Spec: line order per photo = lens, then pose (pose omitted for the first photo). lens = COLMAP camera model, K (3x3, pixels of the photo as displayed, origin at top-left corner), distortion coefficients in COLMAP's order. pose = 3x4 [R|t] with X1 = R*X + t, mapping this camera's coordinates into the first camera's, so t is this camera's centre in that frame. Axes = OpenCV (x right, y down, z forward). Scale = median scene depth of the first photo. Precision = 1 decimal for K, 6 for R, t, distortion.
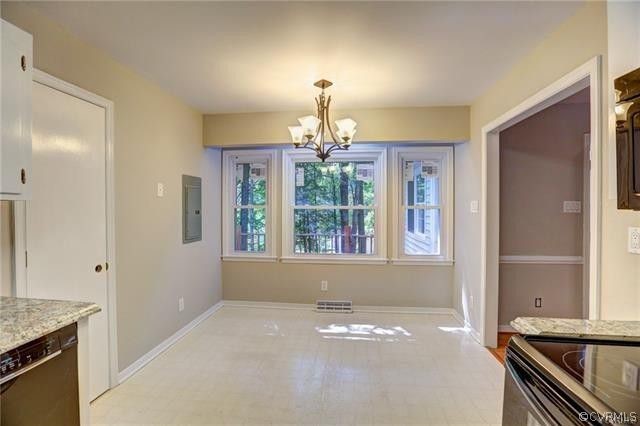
lens RADIAL K [[288.7, 0, 322.4], [0, 288.7, 210.3], [0, 0, 1]] dist [-0.024085, 0.000353]
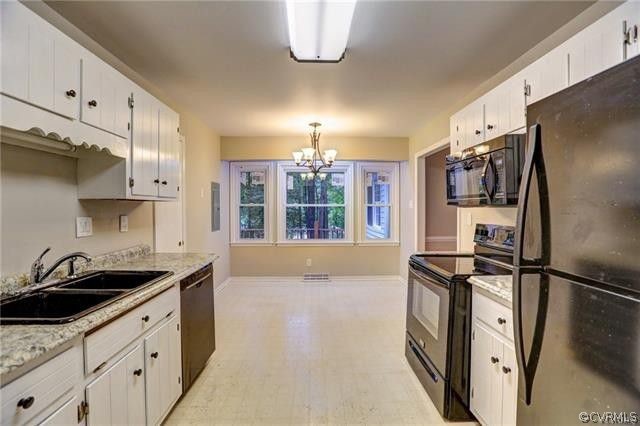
lens RADIAL K [[288.7, 0, 317.9], [0, 288.7, 213.6], [0, 0, 1]] dist [-0.024085, 0.000353]
pose [[0.992552, -0.005806, 0.121680, -0.119857], [0.003648, 0.999832, 0.017950, 0.005153], [-0.121764, -0.017373, 0.992407, -0.370194]]
